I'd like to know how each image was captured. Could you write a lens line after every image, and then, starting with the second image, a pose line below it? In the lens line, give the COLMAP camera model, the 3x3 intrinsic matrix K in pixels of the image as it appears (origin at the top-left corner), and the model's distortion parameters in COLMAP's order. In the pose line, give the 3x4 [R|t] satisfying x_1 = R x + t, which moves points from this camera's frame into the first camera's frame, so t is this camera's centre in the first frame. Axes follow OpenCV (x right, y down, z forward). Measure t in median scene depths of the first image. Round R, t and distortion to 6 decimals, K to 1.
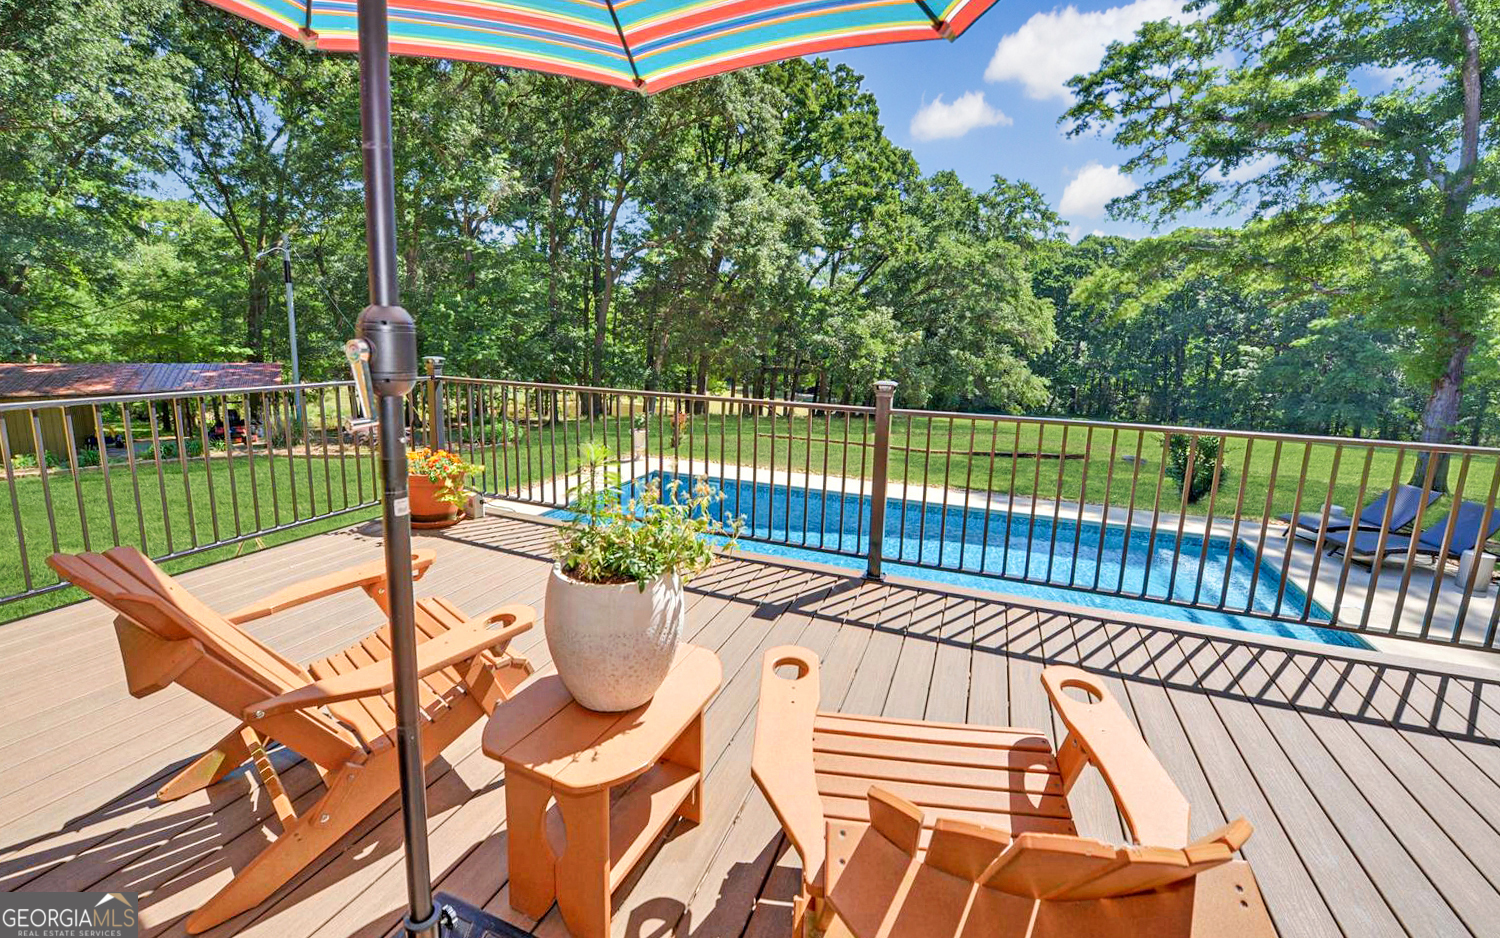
lens RADIAL K [[635.9, 0, 723.2], [0, 635.9, 440.8], [0, 0, 1]] dist [-0.009450, -0.000611]
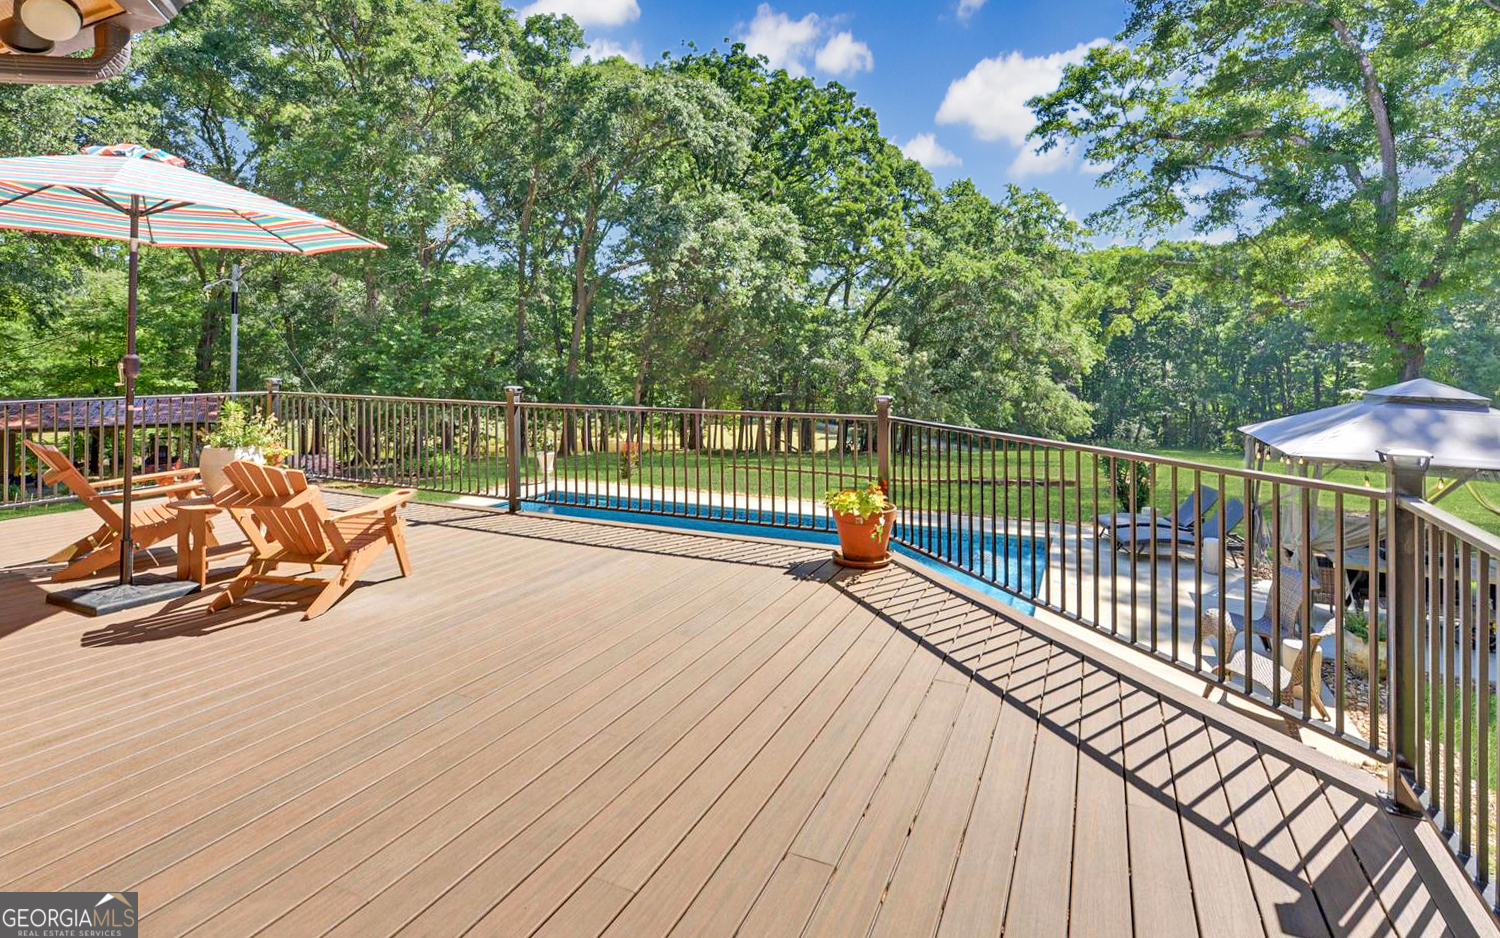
lens RADIAL K [[772.3, 0, 755.4], [0, 772.3, 351.5], [0, 0, 1]] dist [-0.001661, 0.000723]
pose [[0.999685, -0.015802, -0.019498, 0.098845], [0.012156, 0.984551, -0.174673, 0.018588], [0.021957, 0.174381, 0.984433, -0.101989]]
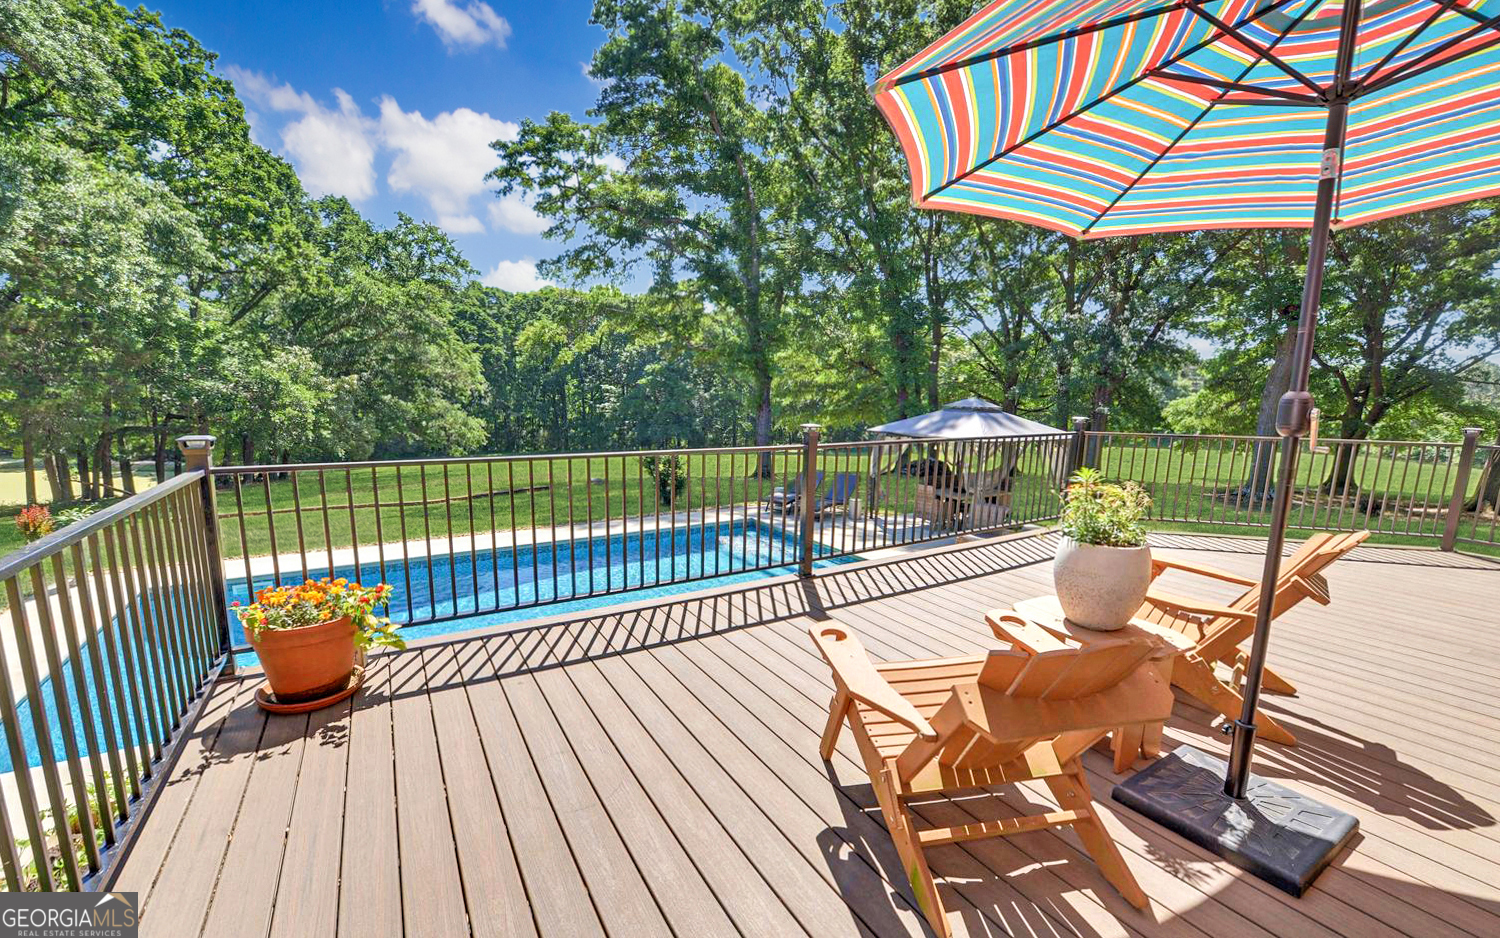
lens RADIAL K [[621.1, 0, 748.9], [0, 621.1, 493.0], [0, 0, 1]] dist [0.000322, -0.004949]
pose [[0.591355, -0.151774, 0.792000, -0.091792], [0.136148, 0.986821, 0.087453, -0.009208], [-0.794835, 0.056113, 0.604225, 0.034205]]
